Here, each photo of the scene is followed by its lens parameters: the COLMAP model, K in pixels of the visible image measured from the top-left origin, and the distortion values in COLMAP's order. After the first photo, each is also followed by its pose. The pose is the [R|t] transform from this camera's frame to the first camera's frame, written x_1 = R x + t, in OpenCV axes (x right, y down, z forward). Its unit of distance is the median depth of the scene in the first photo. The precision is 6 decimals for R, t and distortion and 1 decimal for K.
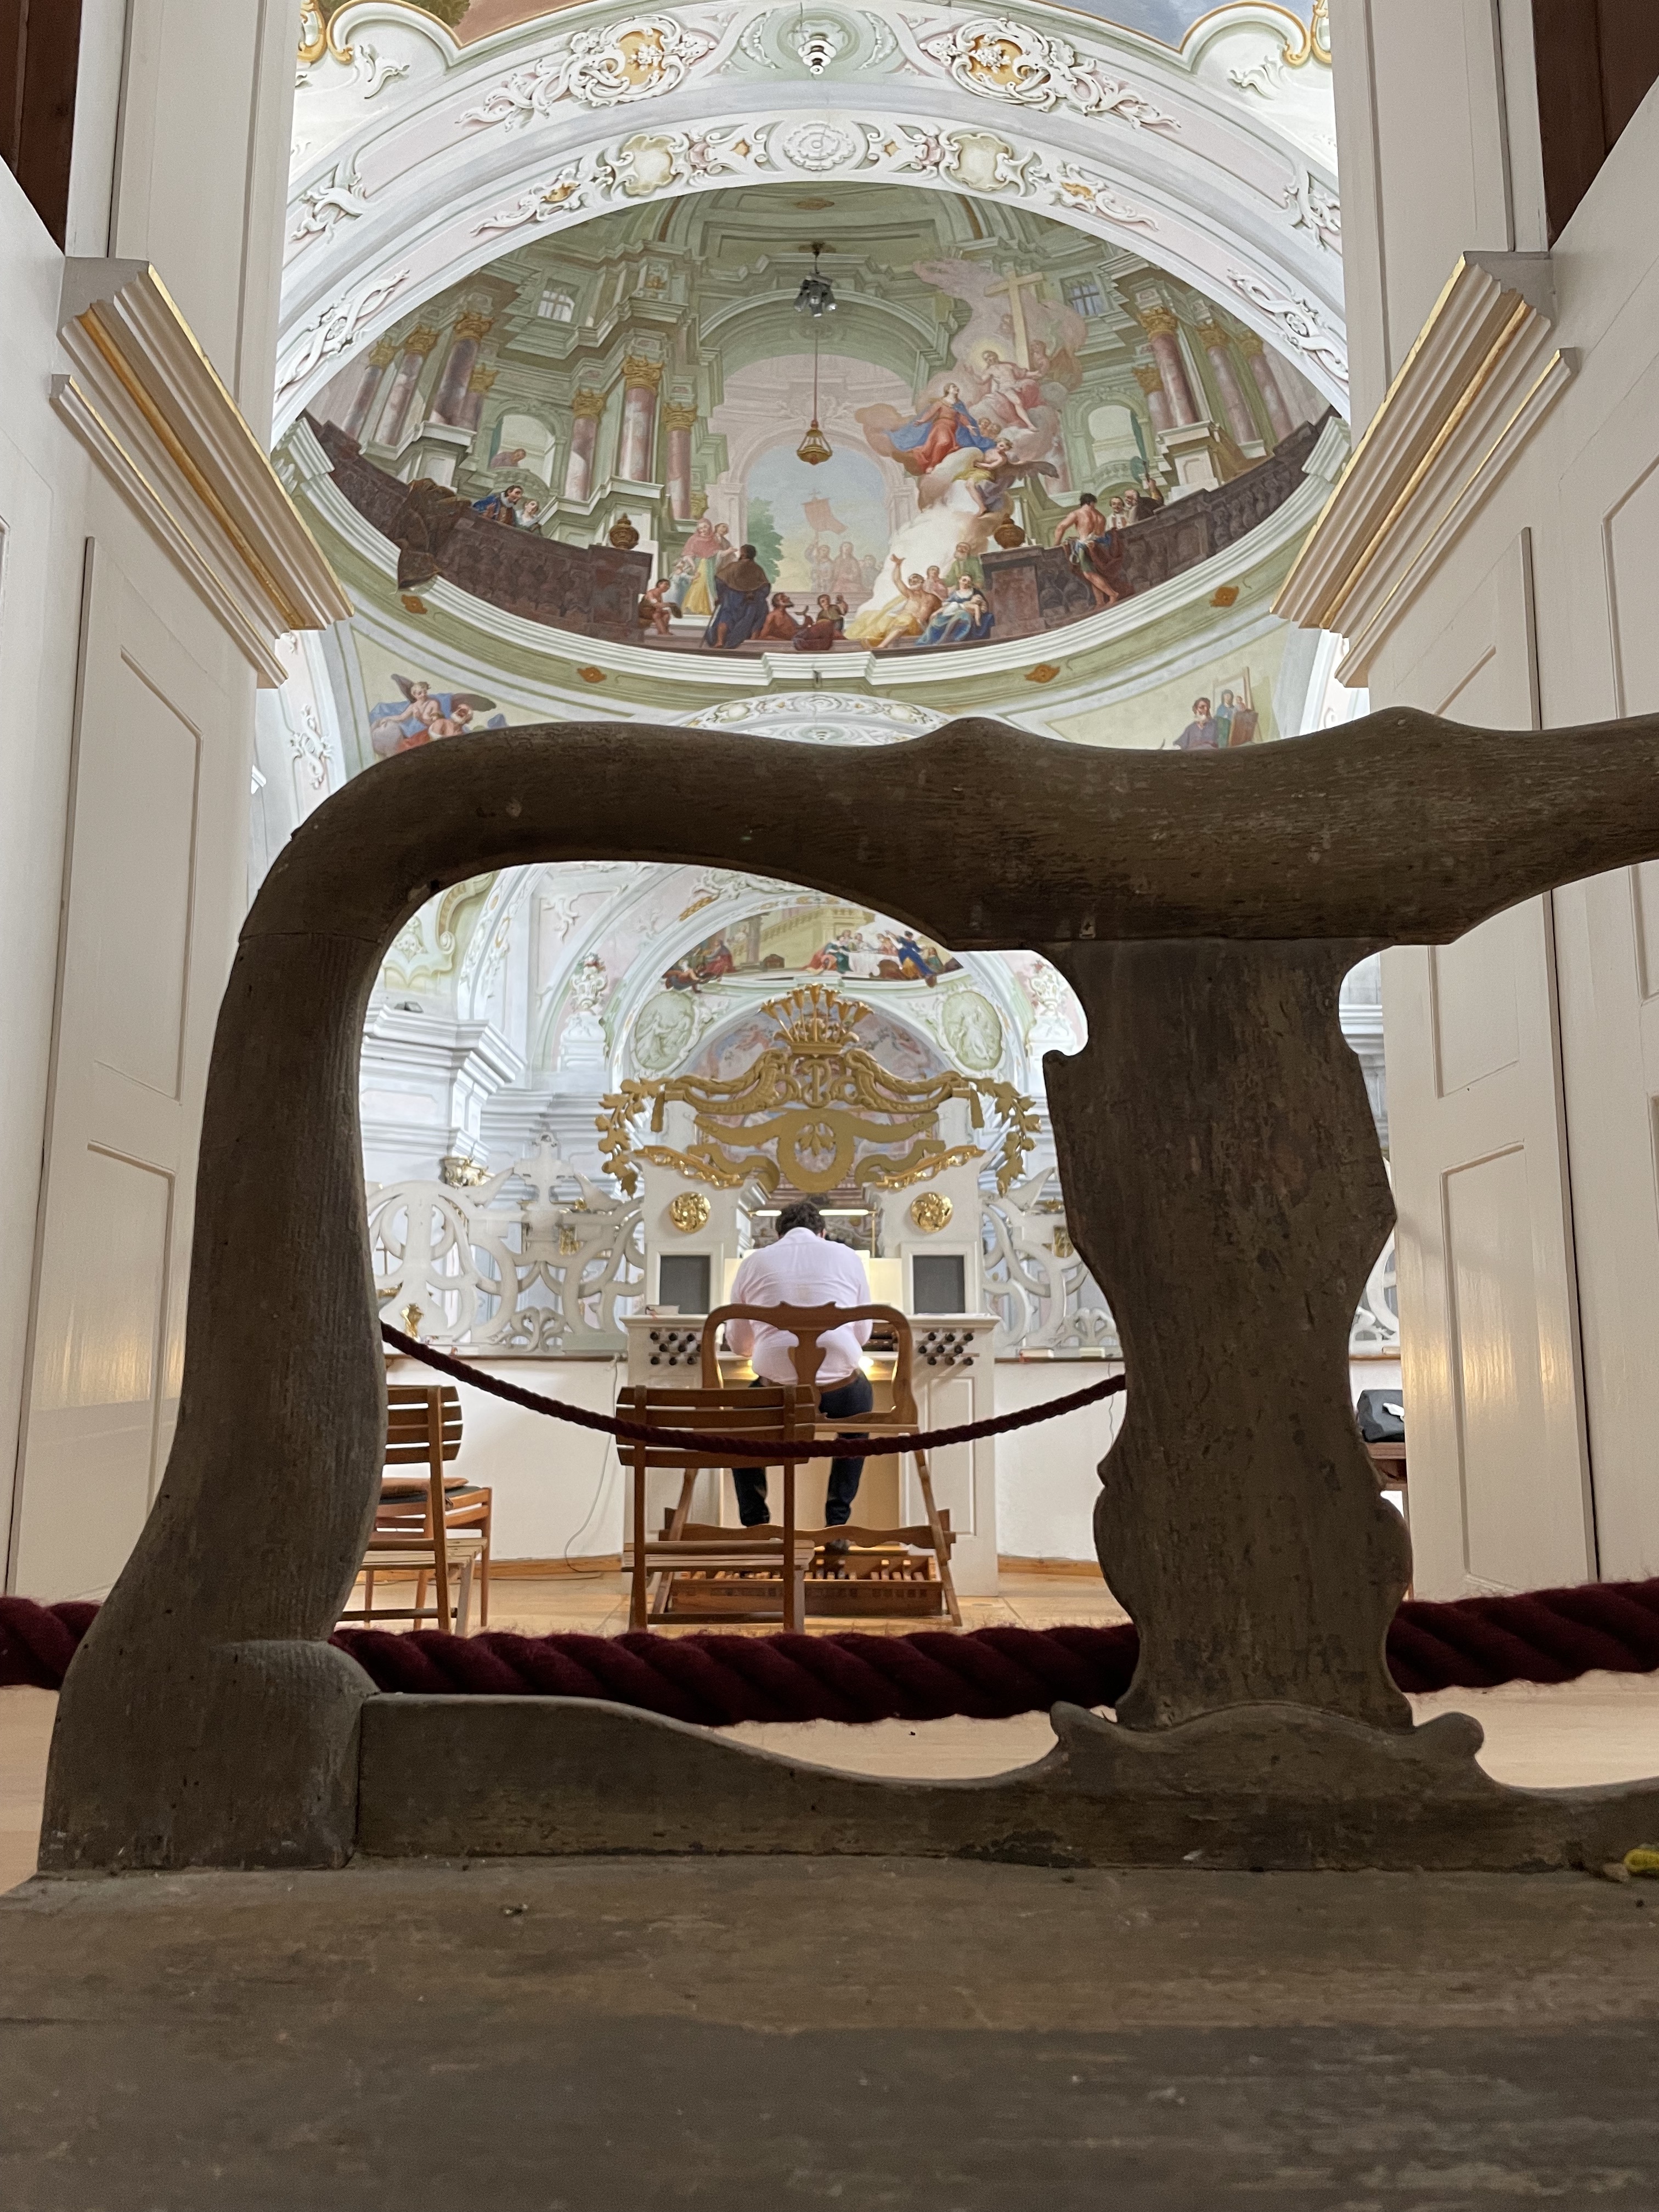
lens RADIAL K [[1683.9, 0, 828.5], [0, 1683.9, 1106.7], [0, 0, 1]] dist [0.038105, -0.037320]
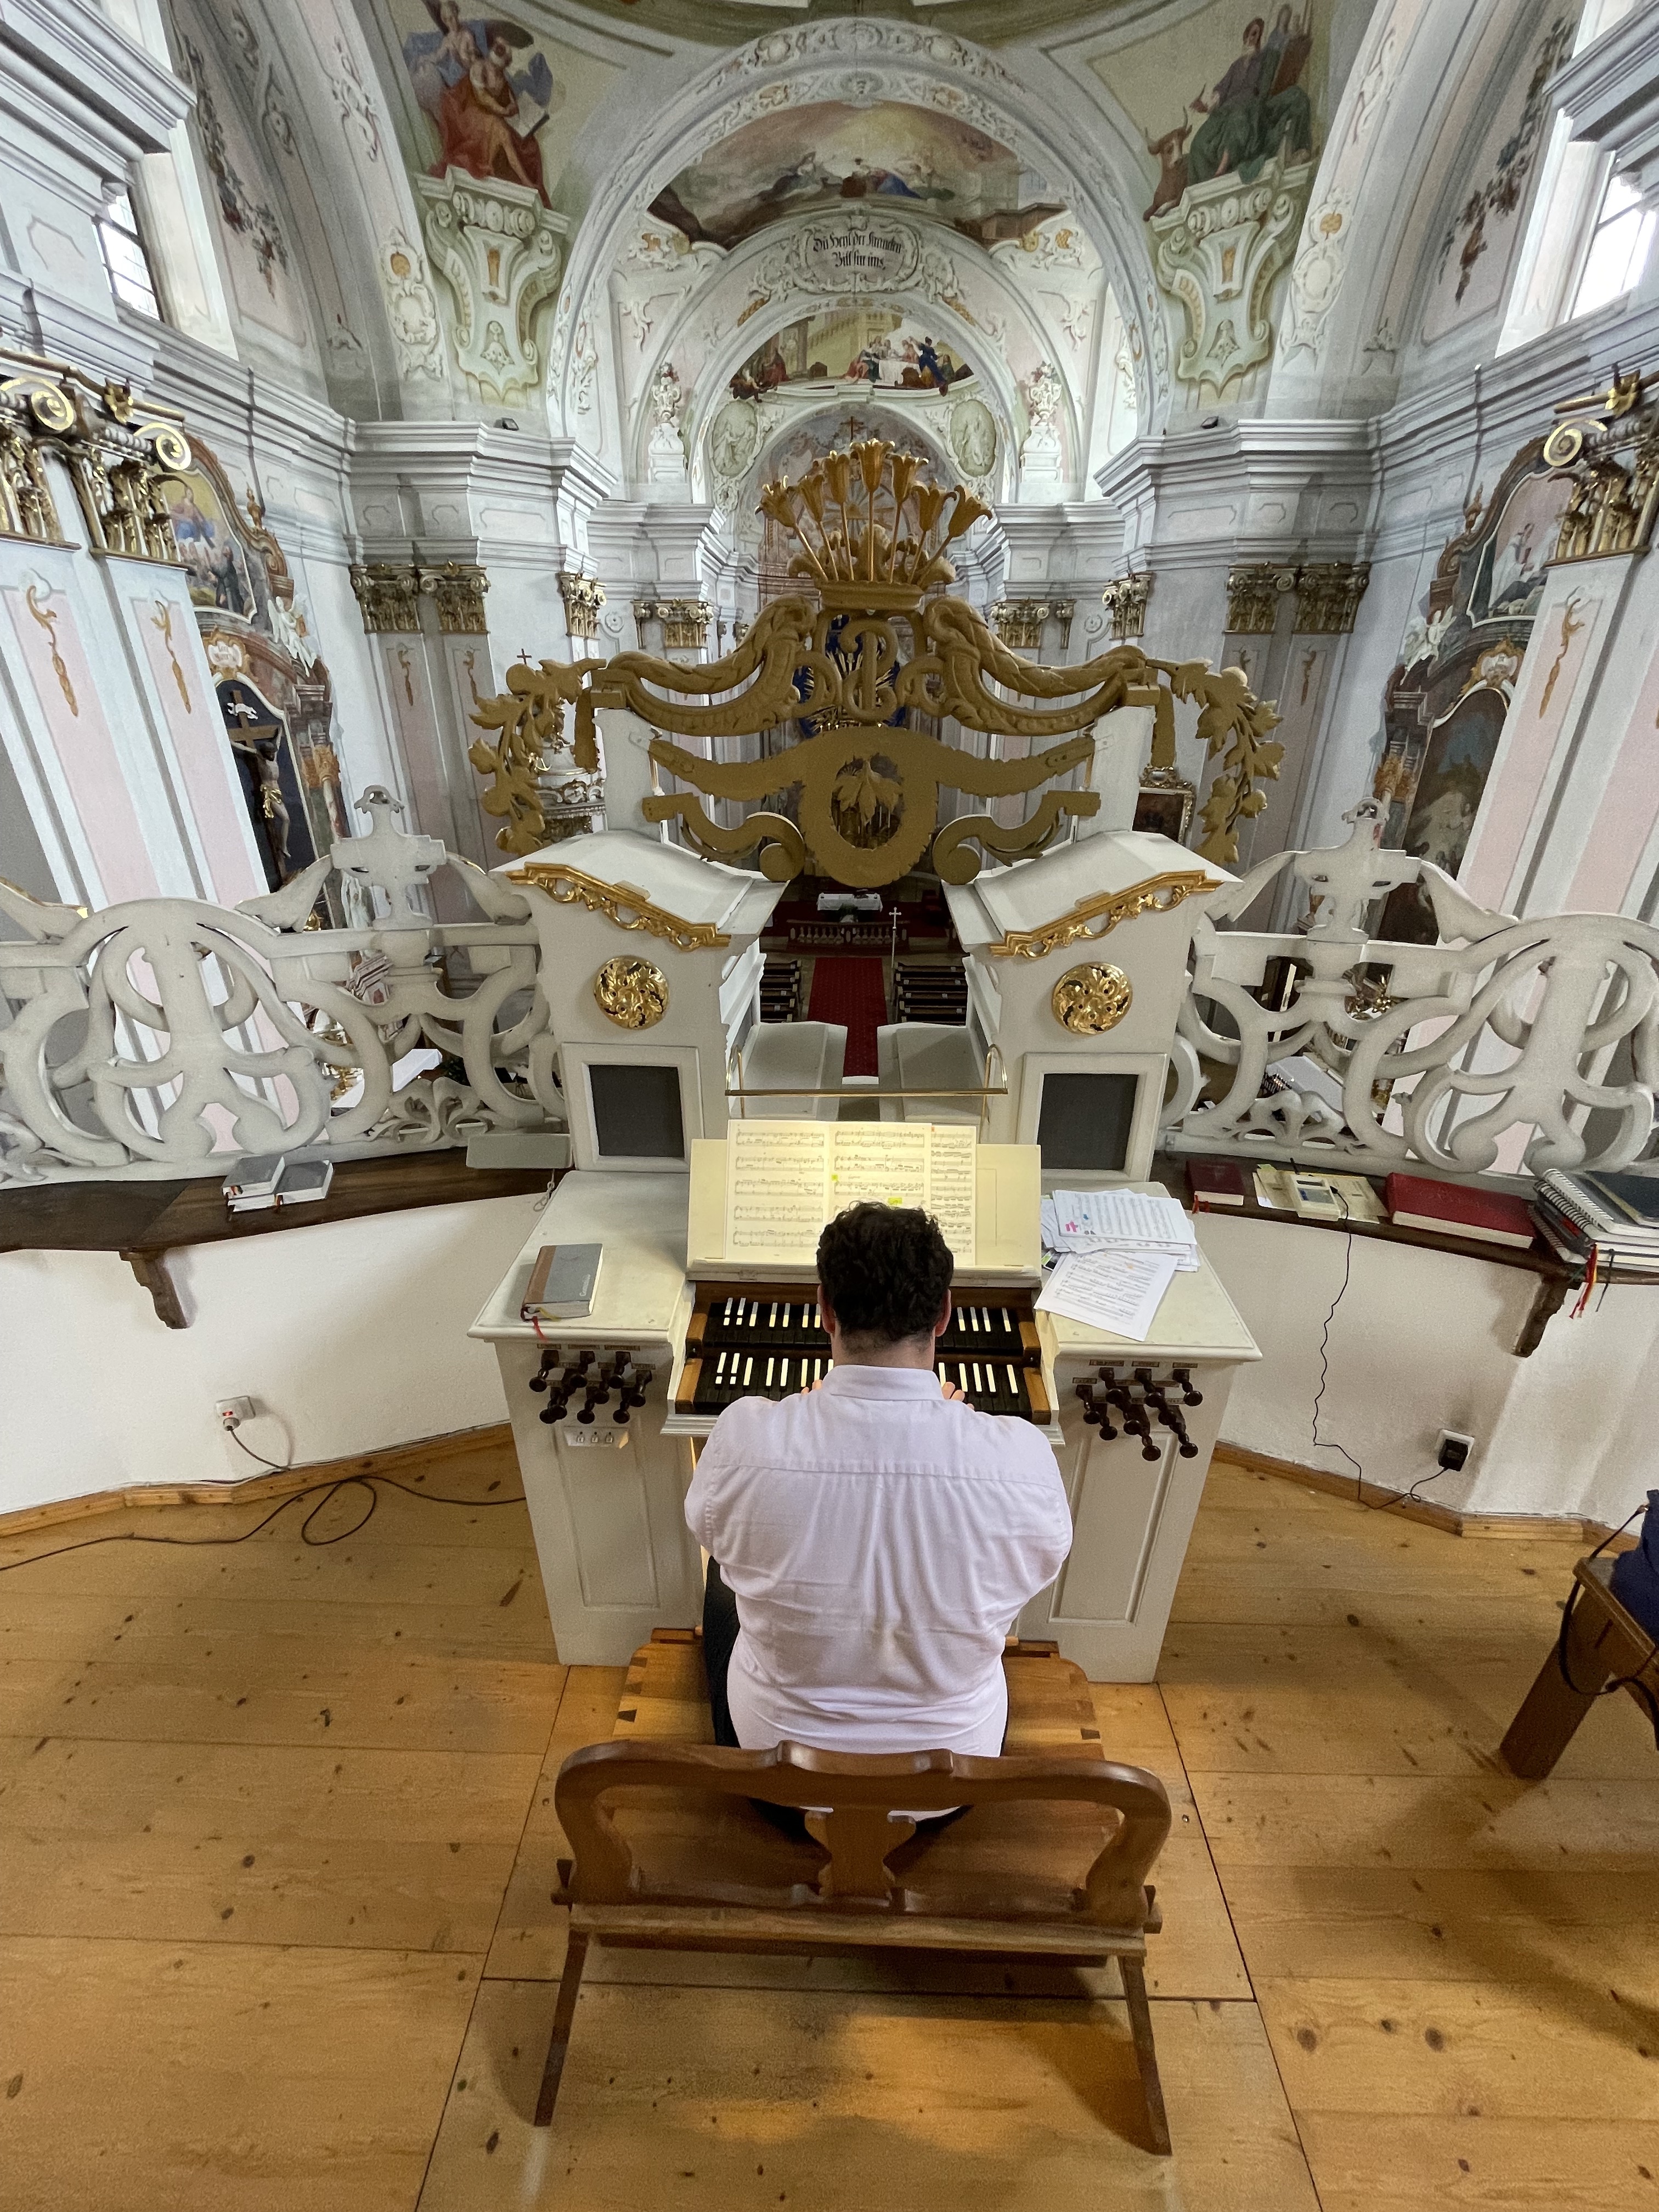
lens RADIAL K [[885.1, 0, 830.2], [0, 885.1, 1121.6], [0, 0, 1]] dist [-0.011202, 0.000912]
pose [[0.999680, 0.013052, -0.021646, -0.003670], [0.002017, 0.812450, 0.583028, -0.018576], [0.025196, -0.582885, 0.812164, 0.207944]]
